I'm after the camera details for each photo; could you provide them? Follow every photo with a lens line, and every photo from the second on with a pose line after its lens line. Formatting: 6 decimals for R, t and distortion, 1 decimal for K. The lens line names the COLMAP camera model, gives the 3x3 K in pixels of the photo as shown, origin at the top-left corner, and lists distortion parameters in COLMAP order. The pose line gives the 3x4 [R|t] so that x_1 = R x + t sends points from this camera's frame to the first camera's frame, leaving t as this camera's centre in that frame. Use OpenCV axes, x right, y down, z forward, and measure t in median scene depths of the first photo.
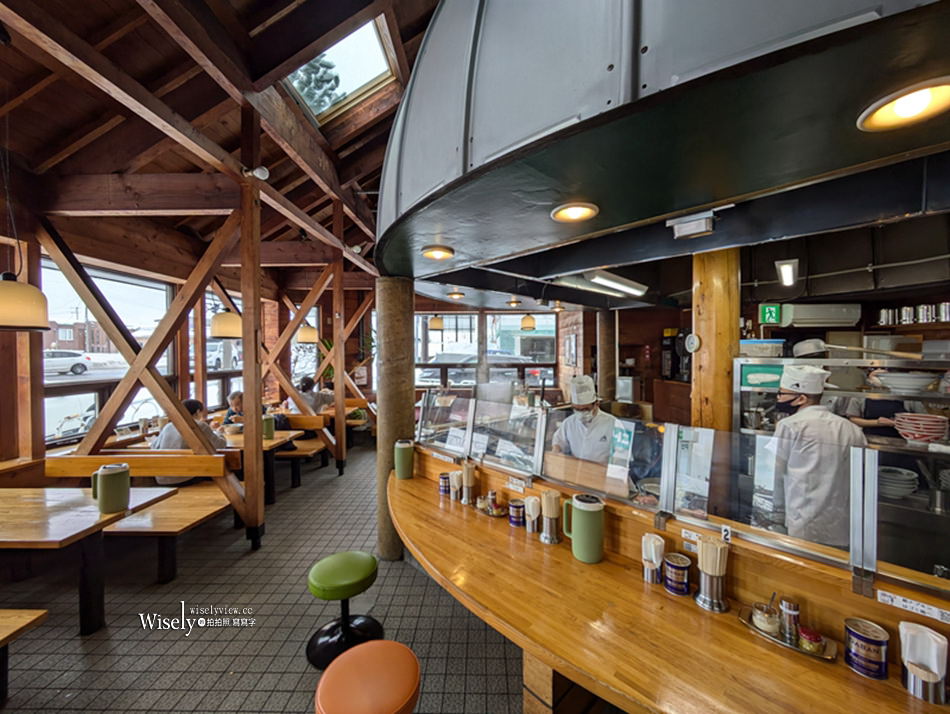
lens RADIAL K [[382.3, 0, 475.0], [0, 382.3, 357.0], [0, 0, 1]] dist [0.002005, 0.001050]
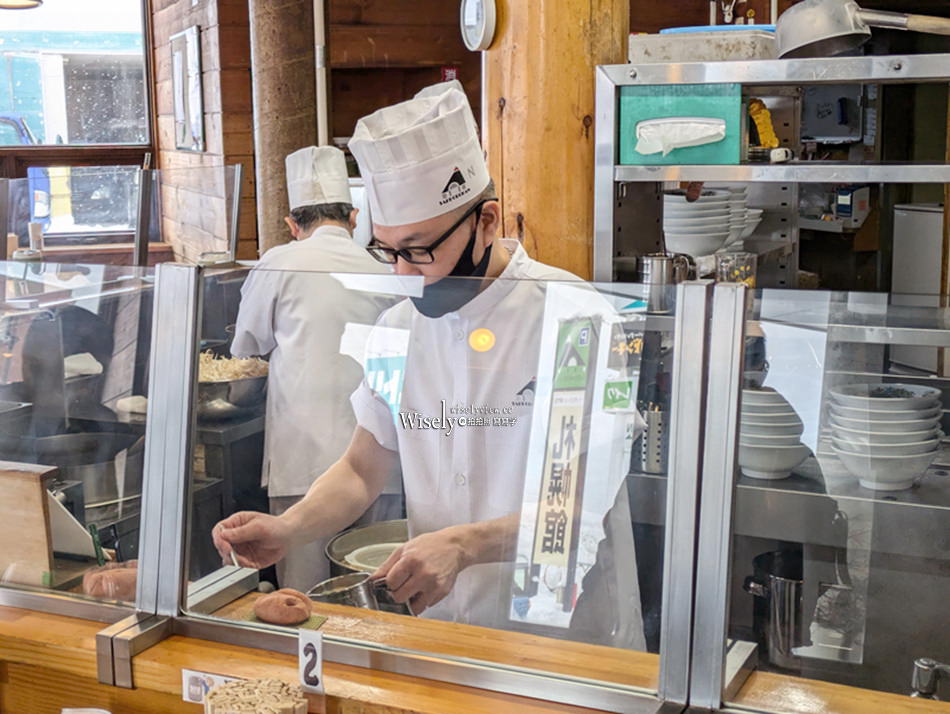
lens RADIAL K [[1420.5, 0, 469.7], [0, 1420.5, 339.2], [0, 0, 1]] dist [0.070352, -0.005210]
pose [[0.933494, -0.061494, 0.353280, 0.200566], [0.014021, 0.990692, 0.135398, 0.055452], [-0.358318, -0.121440, 0.925668, 0.046329]]
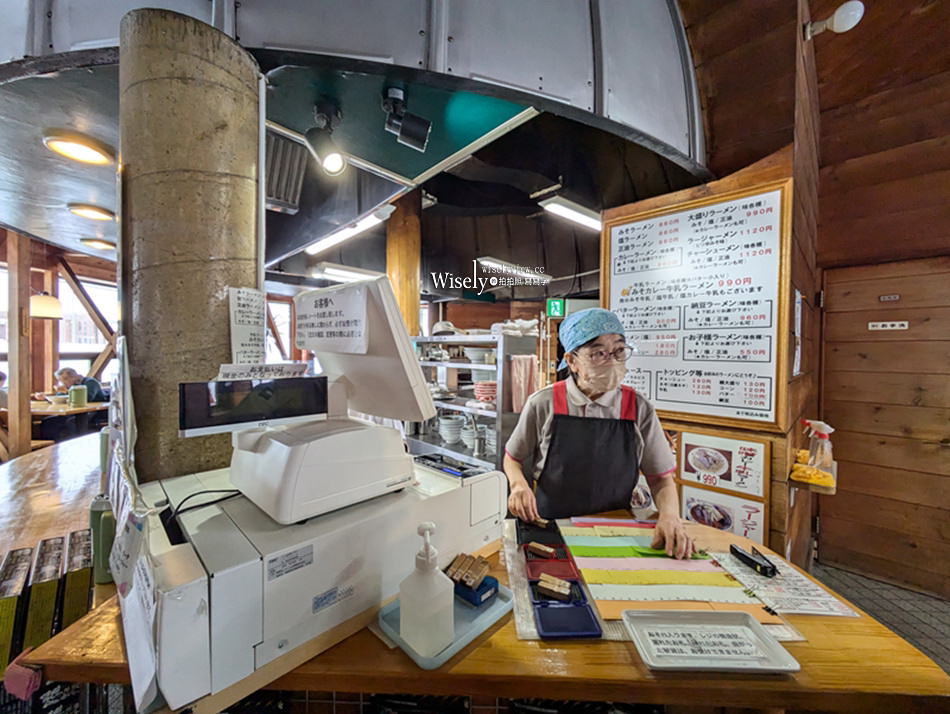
lens RADIAL K [[382.3, 0, 475.0], [0, 382.3, 357.0], [0, 0, 1]] dist [0.002005, 0.001050]
pose [[0.999646, 0.020255, 0.017255, 0.847575], [-0.020288, 0.999793, 0.001698, 0.055249], [-0.017217, -0.002047, 0.999850, -0.182897]]
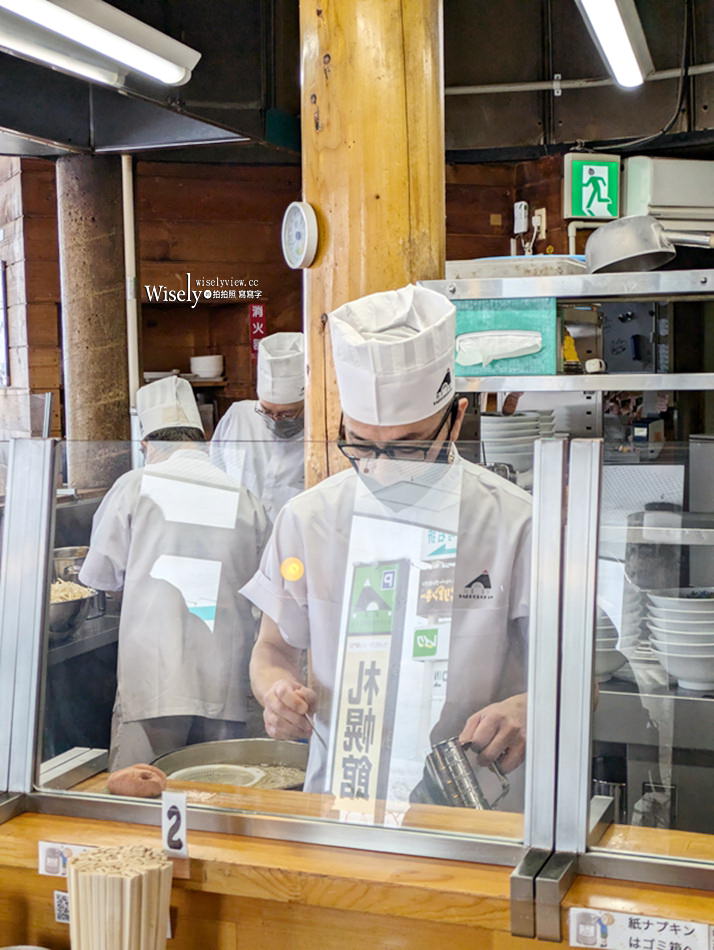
lens RADIAL K [[1414.6, 0, 380.5], [0, 1414.6, 476.9], [0, 0, 1]] dist [0.106243, -0.000972]
pose [[0.901102, -0.039370, 0.431817, 0.175946], [0.015362, 0.998143, 0.058945, 0.082044], [-0.433336, -0.046482, 0.900033, 0.042948]]
